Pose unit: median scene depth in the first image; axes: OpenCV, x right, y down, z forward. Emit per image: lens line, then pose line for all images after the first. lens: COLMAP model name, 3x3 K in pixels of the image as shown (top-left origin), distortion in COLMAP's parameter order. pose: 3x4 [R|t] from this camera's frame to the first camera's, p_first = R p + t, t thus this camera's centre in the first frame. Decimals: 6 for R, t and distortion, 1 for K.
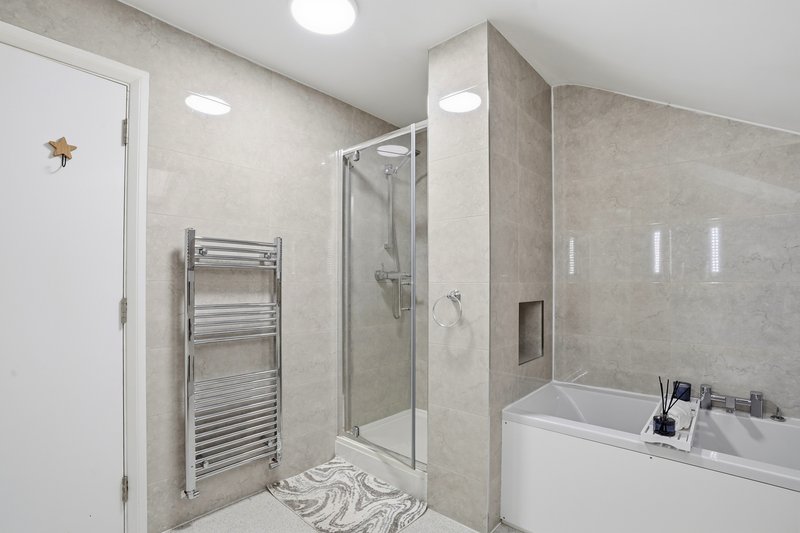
lens RADIAL K [[379.9, 0, 398.2], [0, 379.9, 284.0], [0, 0, 1]] dist [-0.047836, 0.016045]
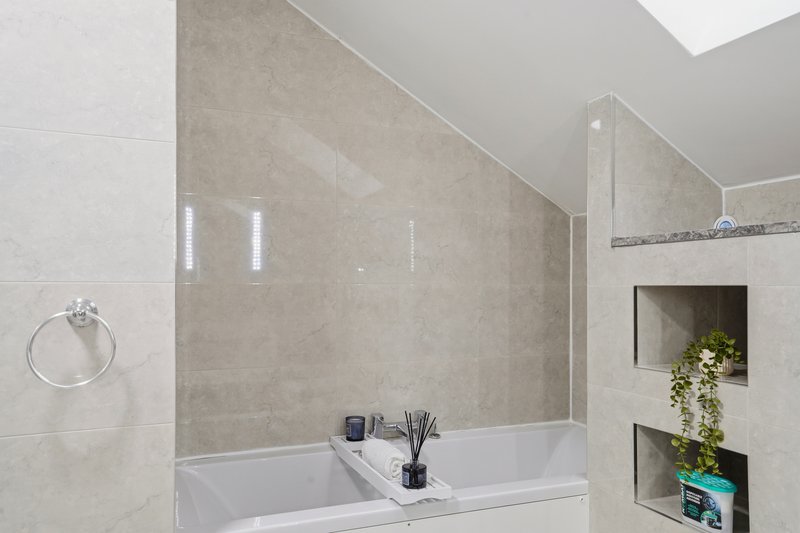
lens RADIAL K [[618.0, 0, 399.3], [0, 618.0, 285.6], [0, 0, 1]] dist [0.027474, 0.018844]
pose [[0.444973, 0.002267, 0.895541, -0.307403], [-0.003600, 0.999993, -0.000743, -0.000216], [-0.895537, -0.002894, 0.444978, 0.345294]]
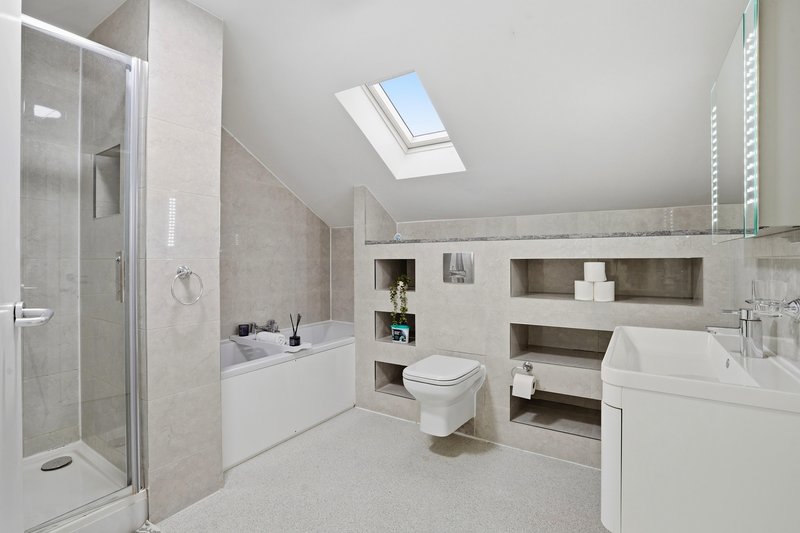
lens RADIAL K [[379.9, 0, 396.2], [0, 379.9, 262.5], [0, 0, 1]] dist [-0.047836, 0.016045]
pose [[-0.141781, -0.005887, 0.989881, -0.821438], [0.002496, 0.999977, 0.006305, 0.001673], [-0.989895, 0.003365, -0.141763, 0.573042]]
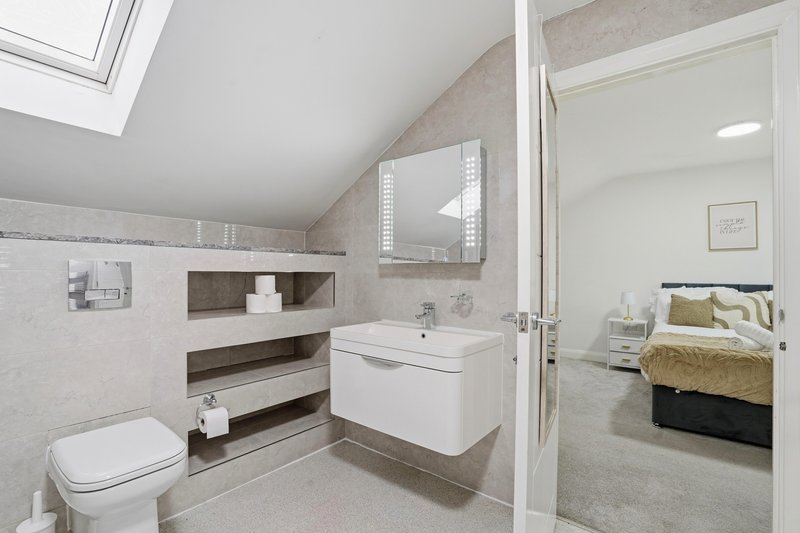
lens RADIAL K [[379.9, 0, 391.7], [0, 379.9, 270.6], [0, 0, 1]] dist [-0.047836, 0.016045]
pose [[-0.999209, -0.007358, -0.039092, -0.032955], [-0.007130, 0.999957, -0.005981, -0.001597], [0.039134, -0.005697, -0.999218, 1.086916]]
